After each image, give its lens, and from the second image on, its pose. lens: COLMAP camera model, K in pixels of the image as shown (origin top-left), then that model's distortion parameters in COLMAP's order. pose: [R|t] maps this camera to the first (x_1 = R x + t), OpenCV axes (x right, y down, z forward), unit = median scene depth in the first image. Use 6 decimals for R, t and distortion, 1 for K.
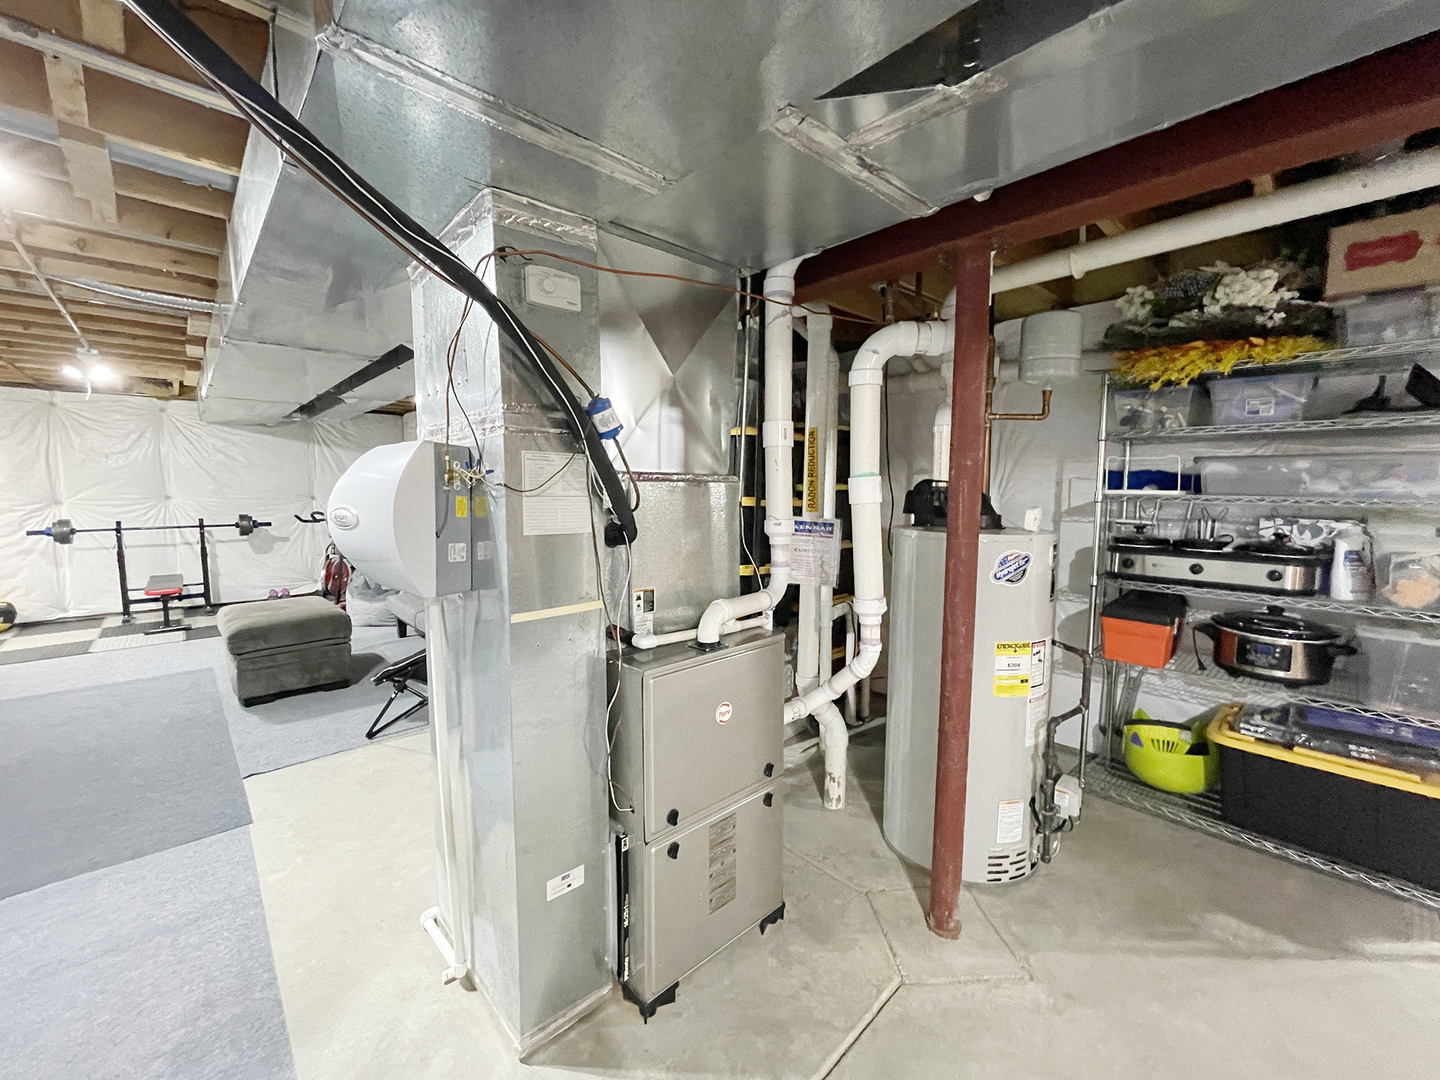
lens RADIAL K [[590.2, 0, 720.9], [0, 590.2, 541.4], [0, 0, 1]] dist [-0.000683, 0.000475]
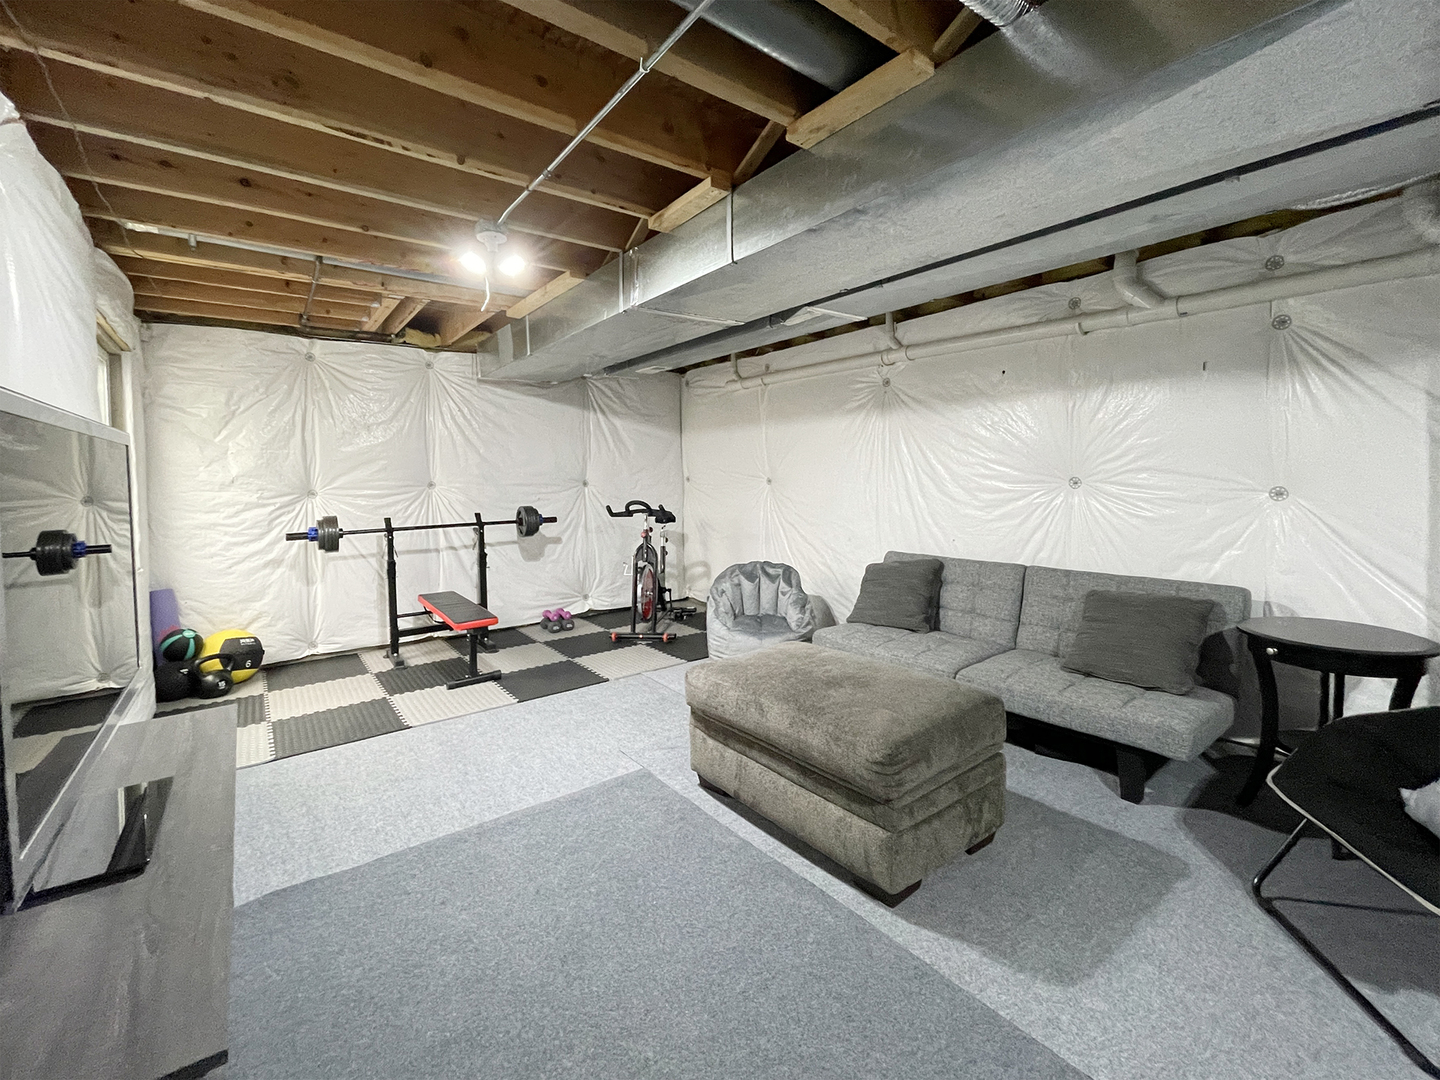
lens RADIAL K [[590.2, 0, 660.5], [0, 590.2, 502.3], [0, 0, 1]] dist [-0.000683, 0.000475]
pose [[0.994409, -0.016930, -0.104234, -0.619861], [0.011339, 0.998477, -0.053999, -0.011258], [0.104989, 0.052515, 0.993086, 0.330629]]
